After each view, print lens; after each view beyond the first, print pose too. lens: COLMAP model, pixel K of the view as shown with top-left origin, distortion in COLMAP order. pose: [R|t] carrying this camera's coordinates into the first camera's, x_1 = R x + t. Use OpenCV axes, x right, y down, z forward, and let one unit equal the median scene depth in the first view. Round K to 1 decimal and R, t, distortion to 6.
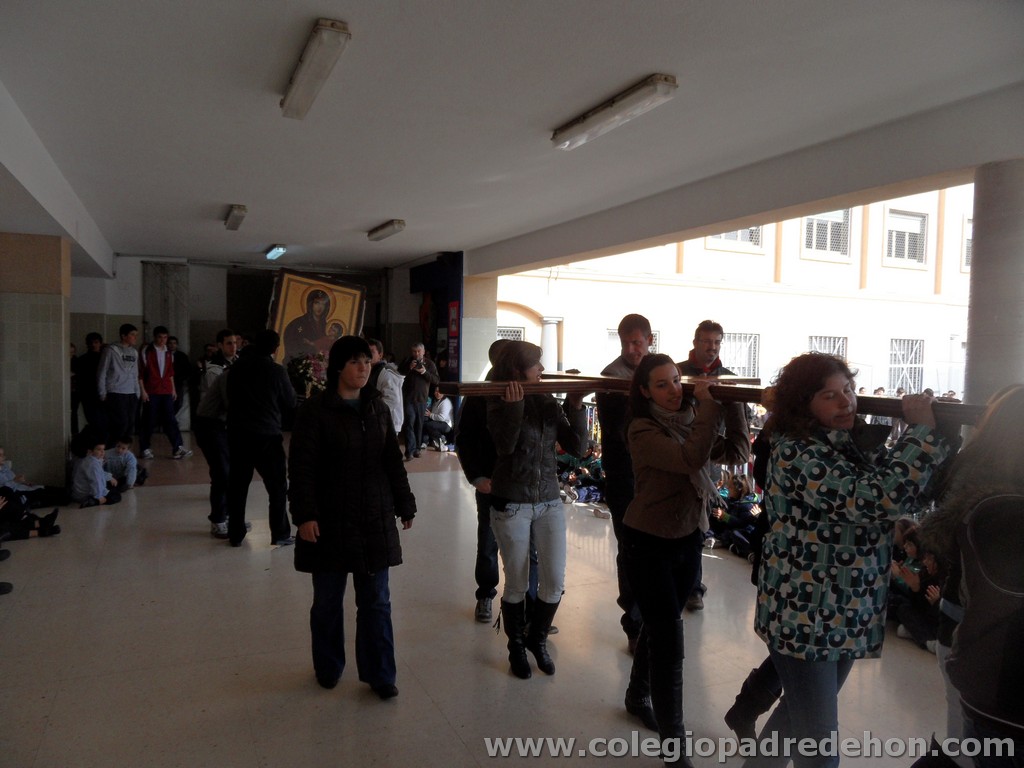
lens RADIAL K [[730.5, 0, 509.4], [0, 730.5, 382.7], [0, 0, 1]] dist [-0.037447, 0.017952]
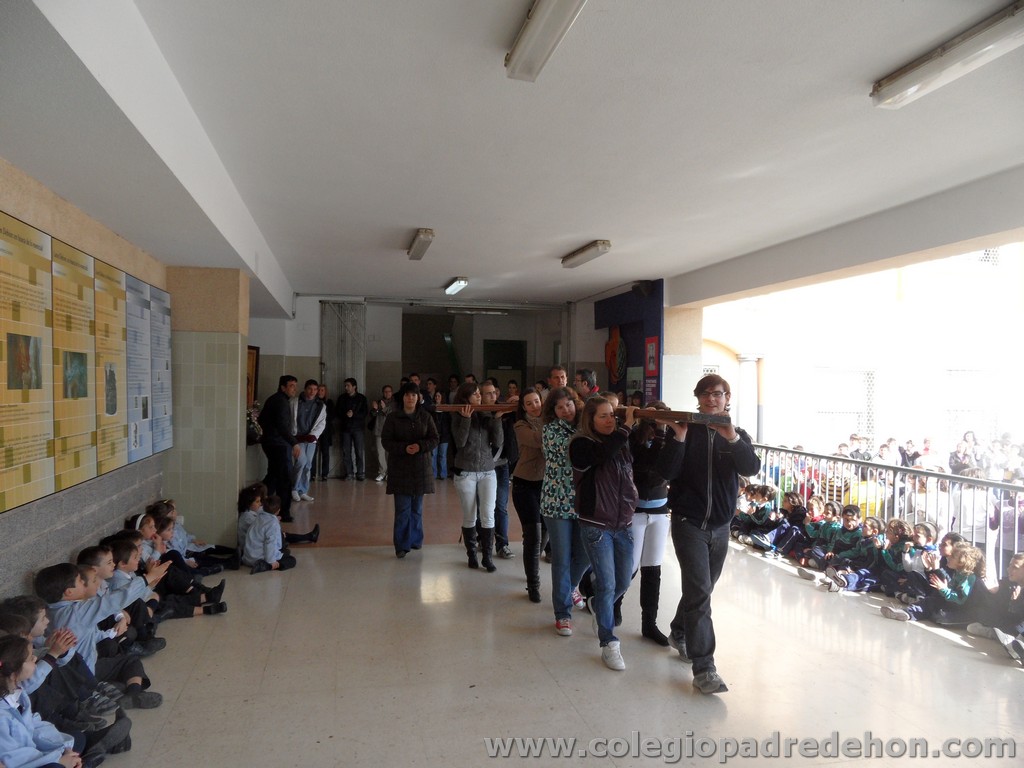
lens RADIAL K [[730.5, 0, 514.6], [0, 730.5, 385.2], [0, 0, 1]] dist [-0.037447, 0.017952]
pose [[0.979168, -0.004471, -0.203001, -0.067789], [-0.005938, 0.998699, -0.050638, -0.008384], [0.202964, 0.050788, 0.977868, 0.127824]]
